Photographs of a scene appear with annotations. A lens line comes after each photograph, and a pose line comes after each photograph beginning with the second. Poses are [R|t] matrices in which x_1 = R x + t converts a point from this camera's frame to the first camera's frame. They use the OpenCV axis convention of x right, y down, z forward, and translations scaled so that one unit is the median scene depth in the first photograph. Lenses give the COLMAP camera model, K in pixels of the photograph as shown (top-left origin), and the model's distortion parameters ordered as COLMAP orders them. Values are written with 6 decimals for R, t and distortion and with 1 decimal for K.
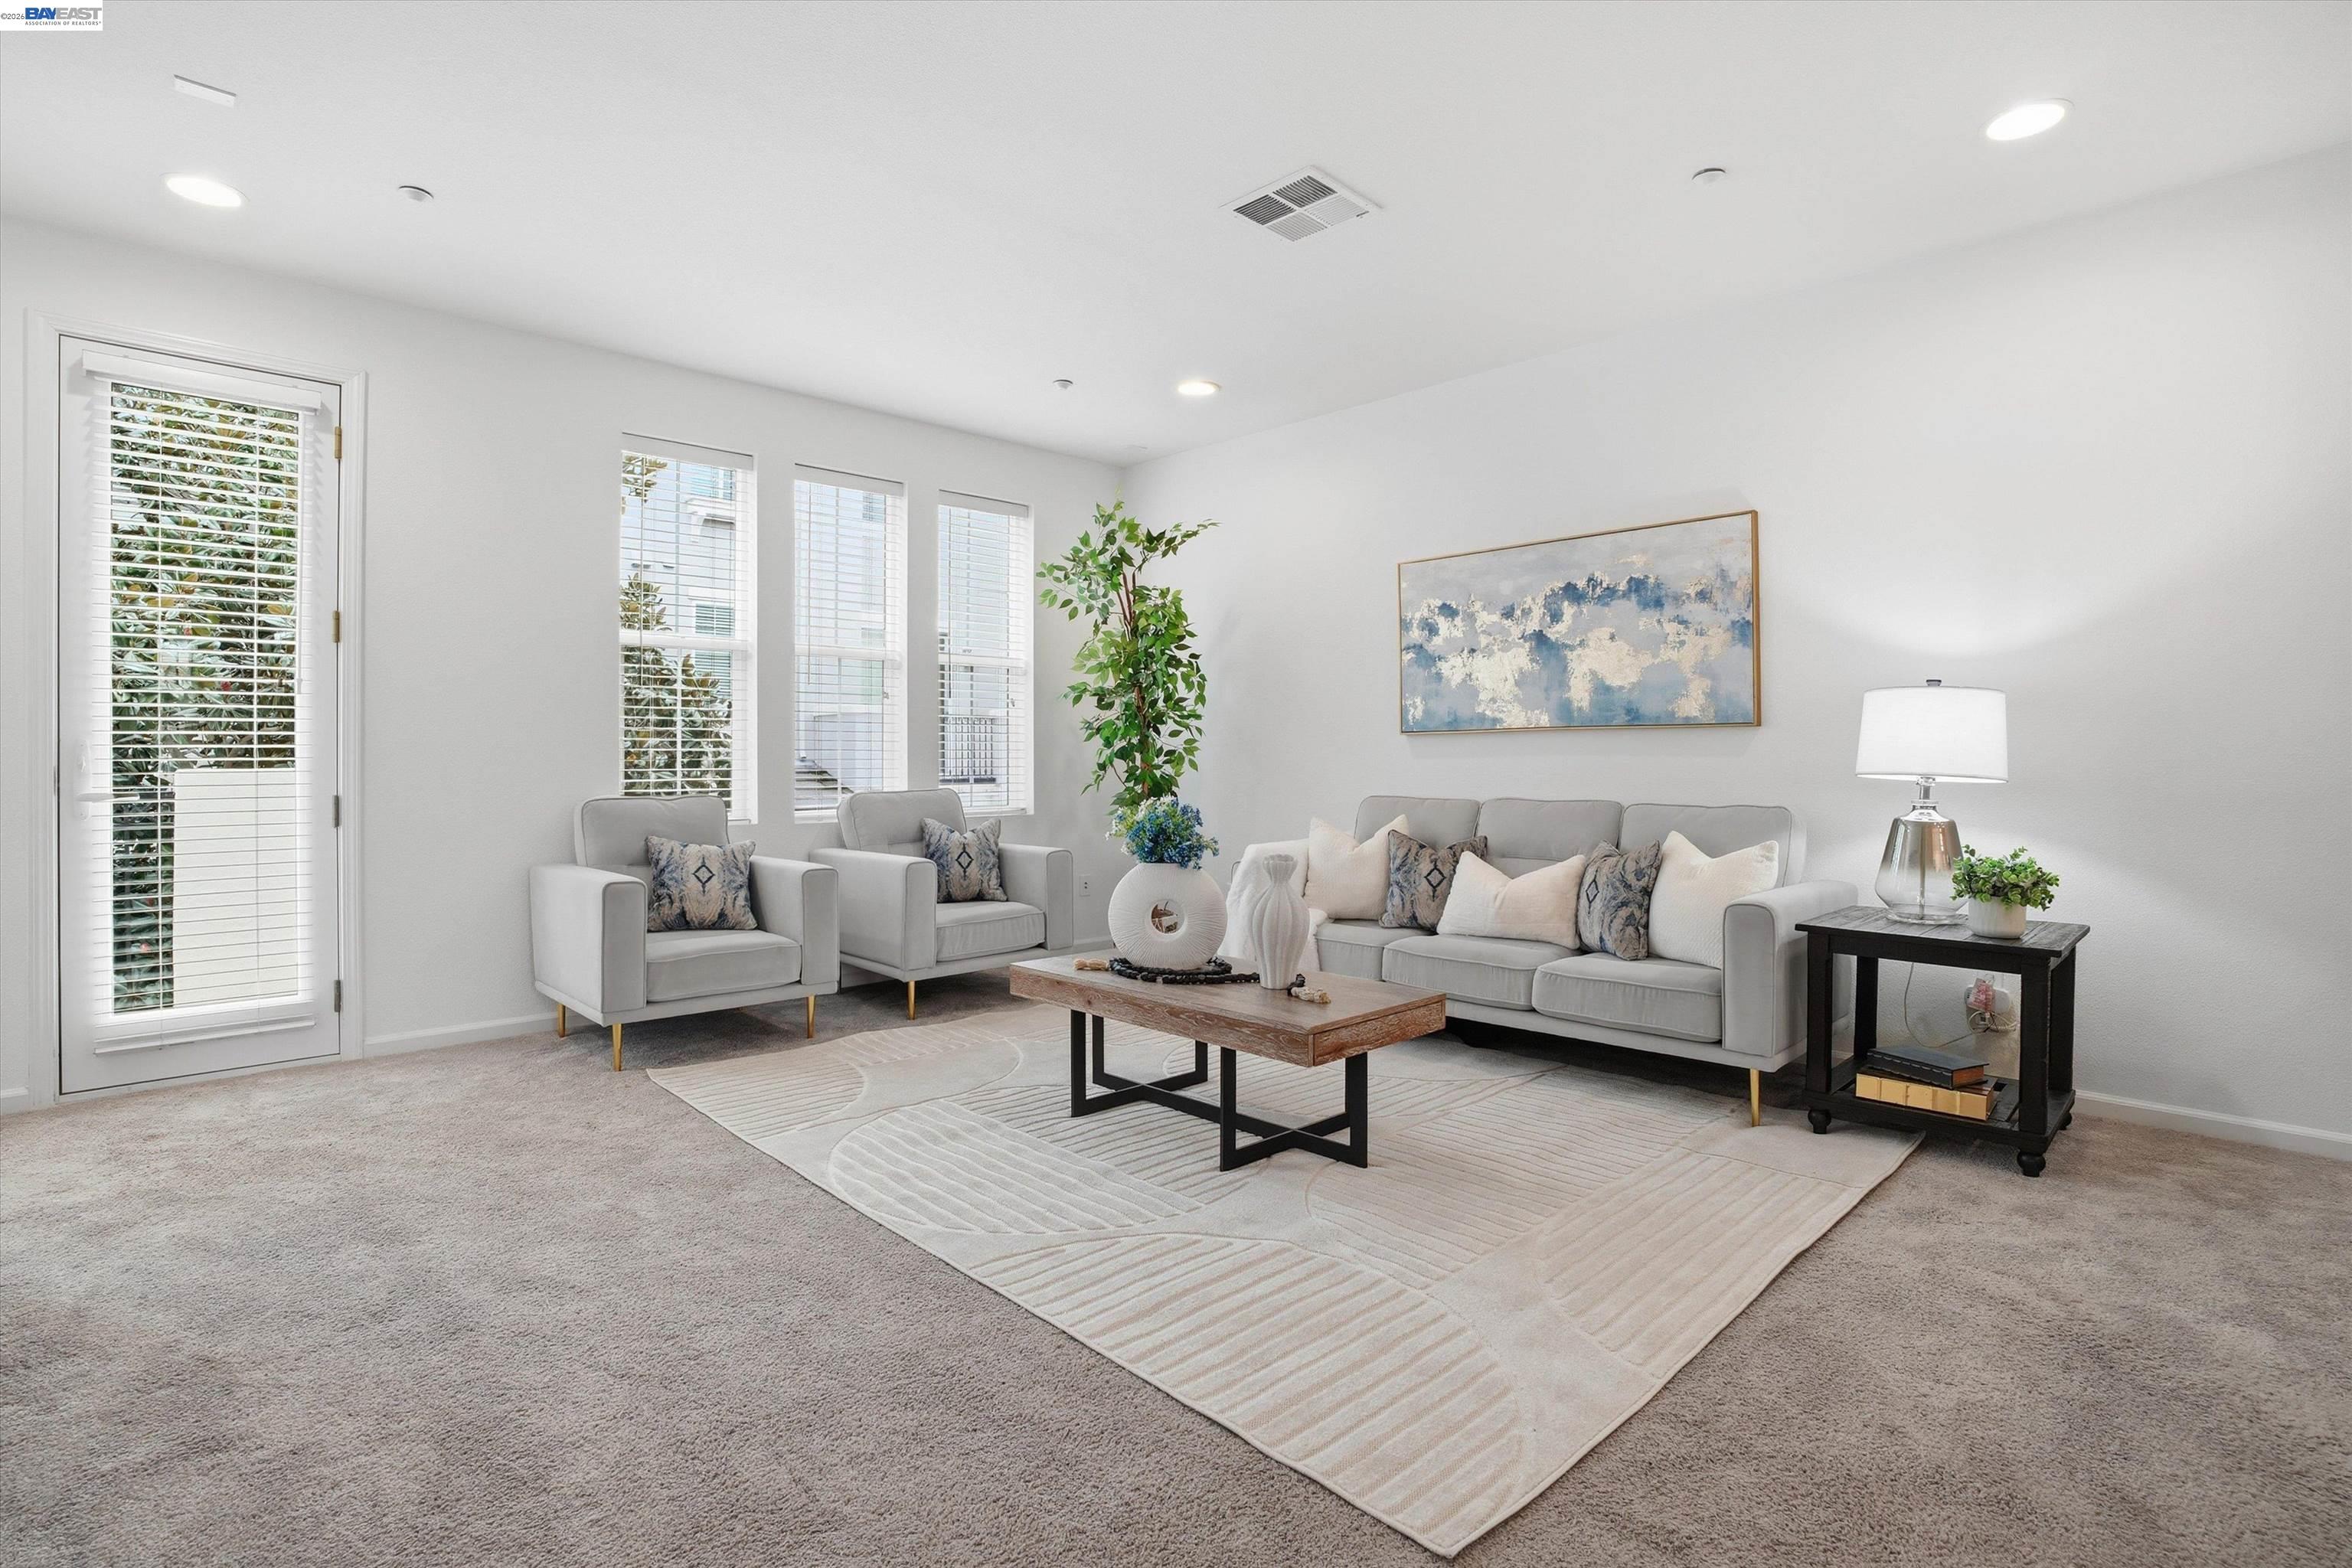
lens RADIAL K [[1109.9, 0, 1185.3], [0, 1109.9, 755.3], [0, 0, 1]] dist [-0.063566, 0.021674]
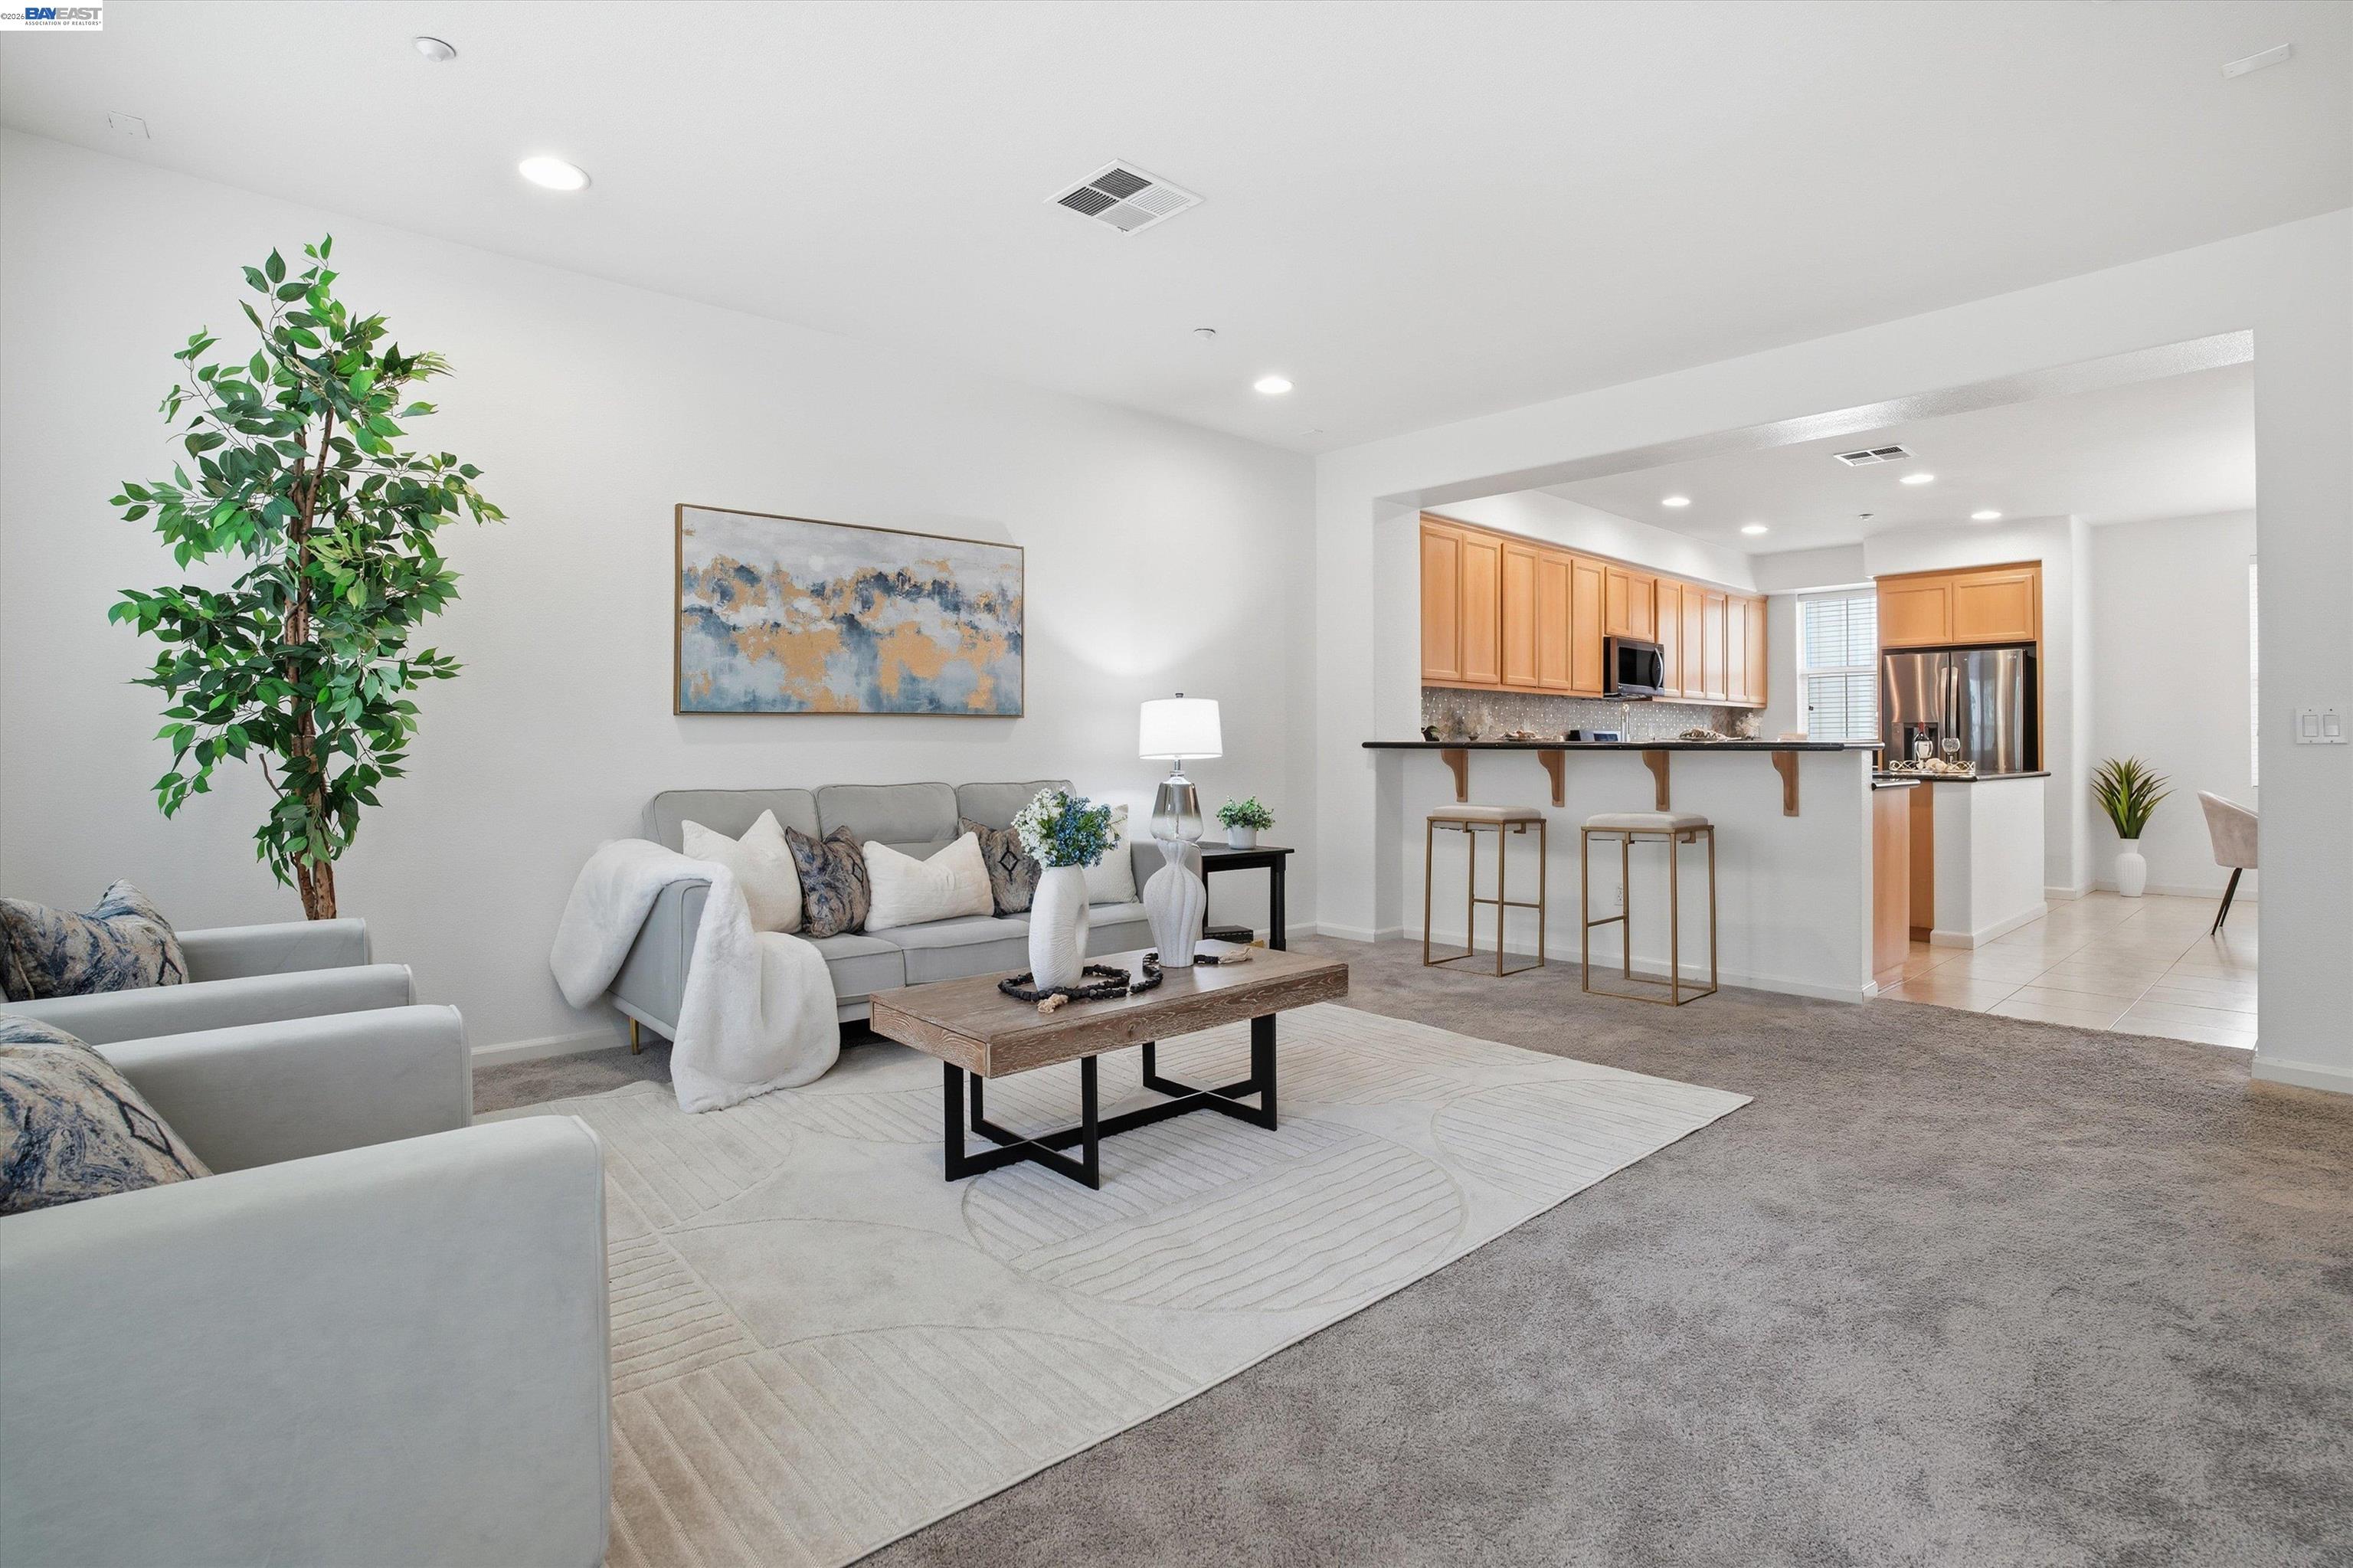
lens RADIAL K [[1110.4, 0, 1206.5], [0, 1110.4, 744.5], [0, 0, 1]] dist [-0.063566, 0.021674]
pose [[0.047640, 0.001126, 0.998864, -0.831708], [-0.002879, 0.999995, -0.000990, 0.004210], [-0.998860, -0.002829, 0.047643, 0.815104]]
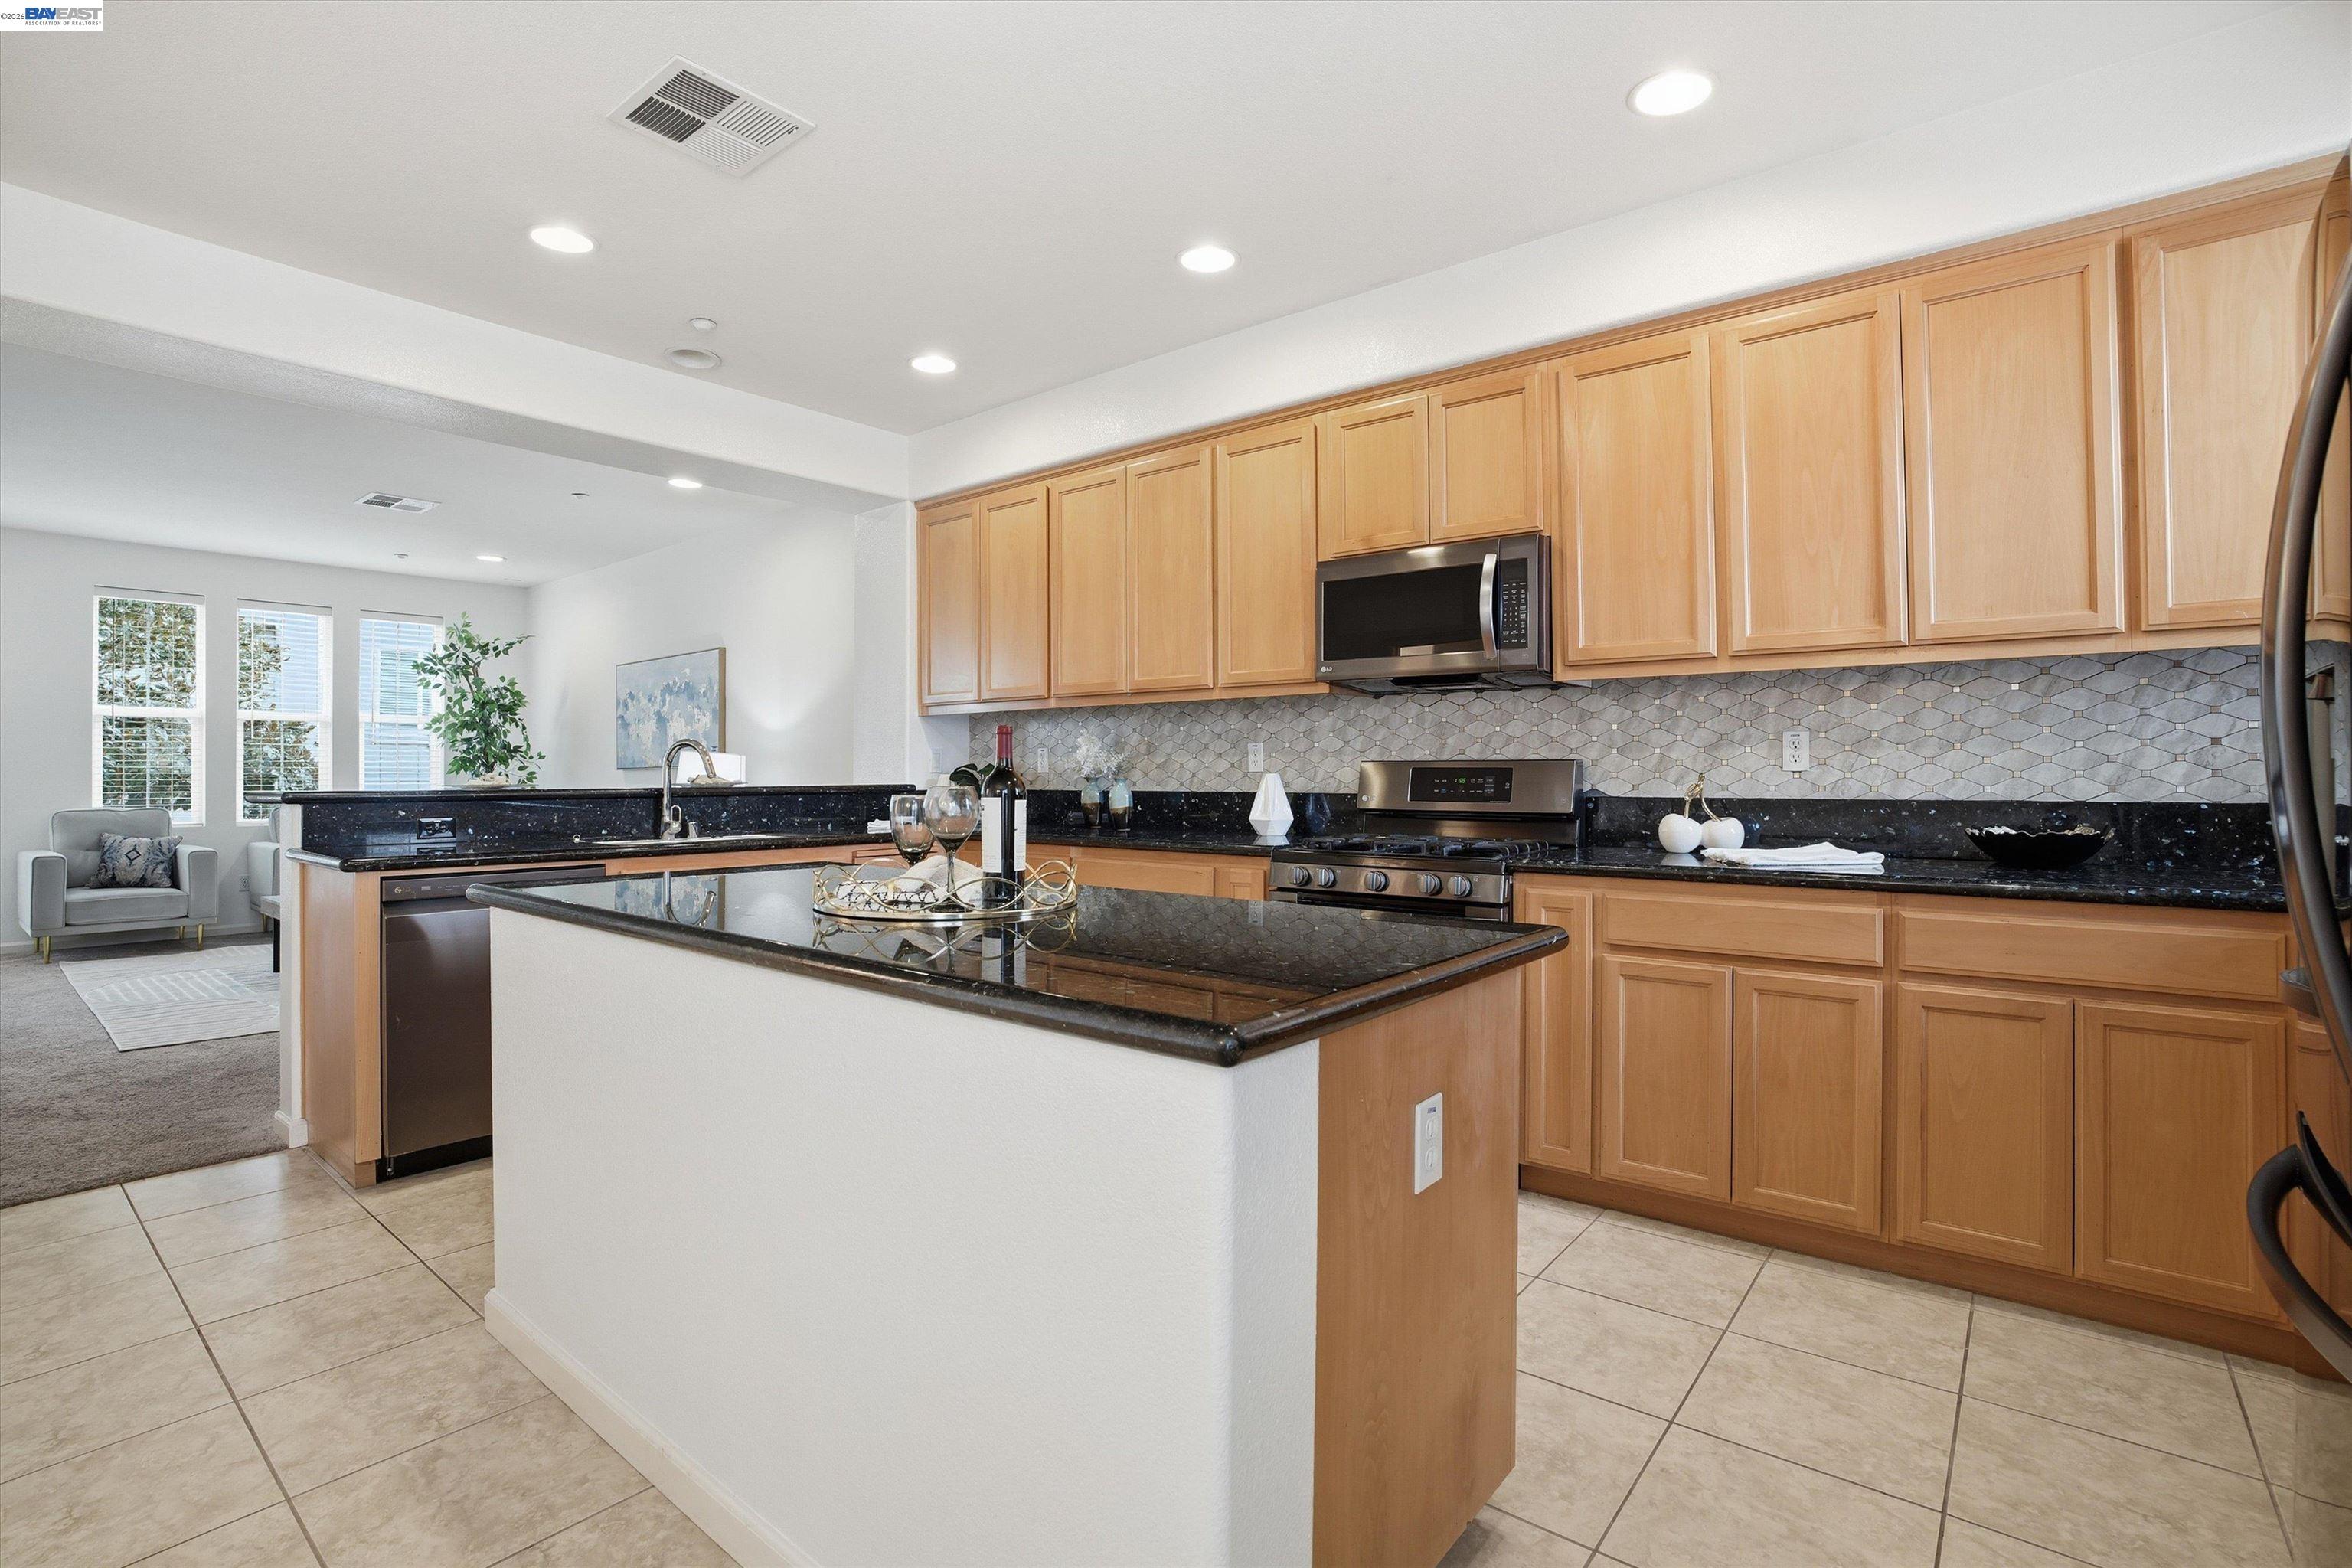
lens RADIAL K [[1109.9, 0, 1184.1], [0, 1109.9, 749.0], [0, 0, 1]] dist [-0.063566, 0.021674]
pose [[0.995470, -0.003310, 0.095014, 1.267261], [0.004914, 0.999849, -0.016653, -0.025953], [-0.094944, 0.017044, 0.995337, -0.994547]]
